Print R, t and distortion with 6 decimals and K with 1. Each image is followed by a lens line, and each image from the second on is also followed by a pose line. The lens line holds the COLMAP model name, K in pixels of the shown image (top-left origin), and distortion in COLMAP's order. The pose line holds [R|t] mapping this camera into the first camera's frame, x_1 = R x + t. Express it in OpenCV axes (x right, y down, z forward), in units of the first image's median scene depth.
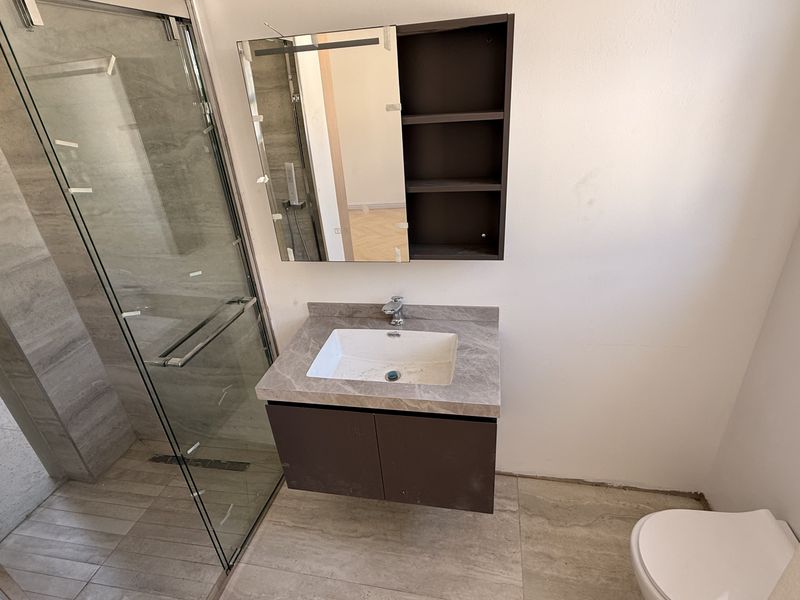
lens RADIAL K [[425.4, 0, 395.4], [0, 425.4, 300.7], [0, 0, 1]] dist [0.000190, 0.001667]
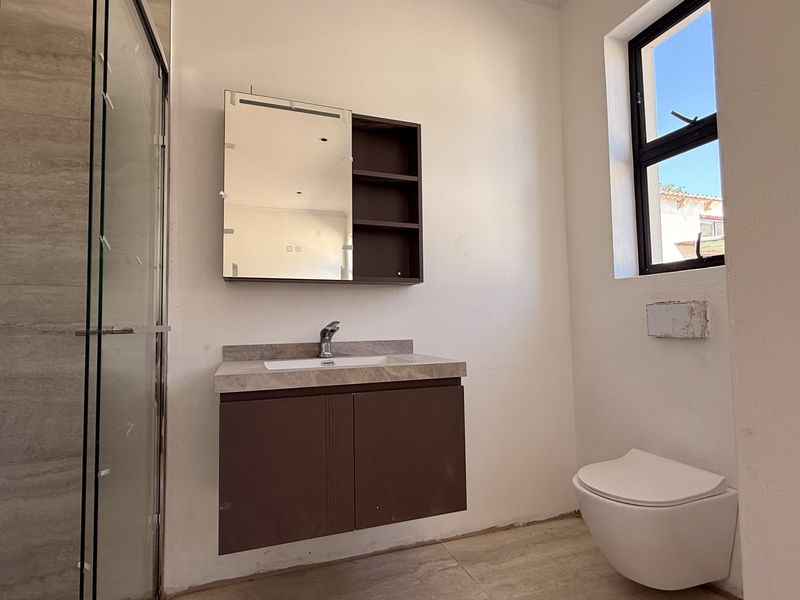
lens RADIAL K [[425.4, 0, 395.4], [0, 425.4, 300.7], [0, 0, 1]] dist [0.000190, 0.001667]
pose [[0.855805, 0.090377, 0.509343, -0.503530], [0.189220, 0.861694, -0.470827, 0.584439], [-0.481450, 0.499314, 0.720341, 0.162614]]
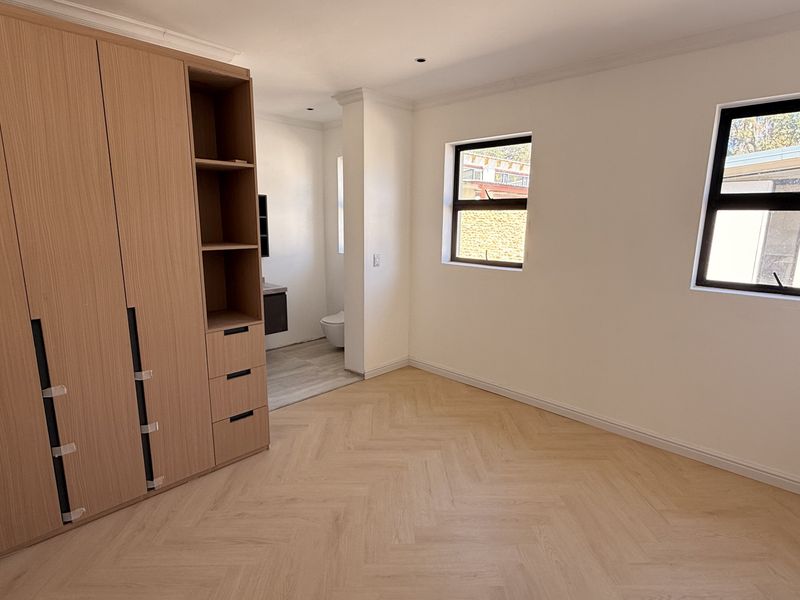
lens RADIAL K [[425.4, 0, 395.4], [0, 425.4, 300.7], [0, 0, 1]] dist [0.000190, 0.001667]
pose [[0.535723, -0.076452, 0.840926, -2.308918], [0.339450, 0.931376, -0.131575, 1.124653], [-0.773159, 0.355940, 0.524911, -1.603381]]
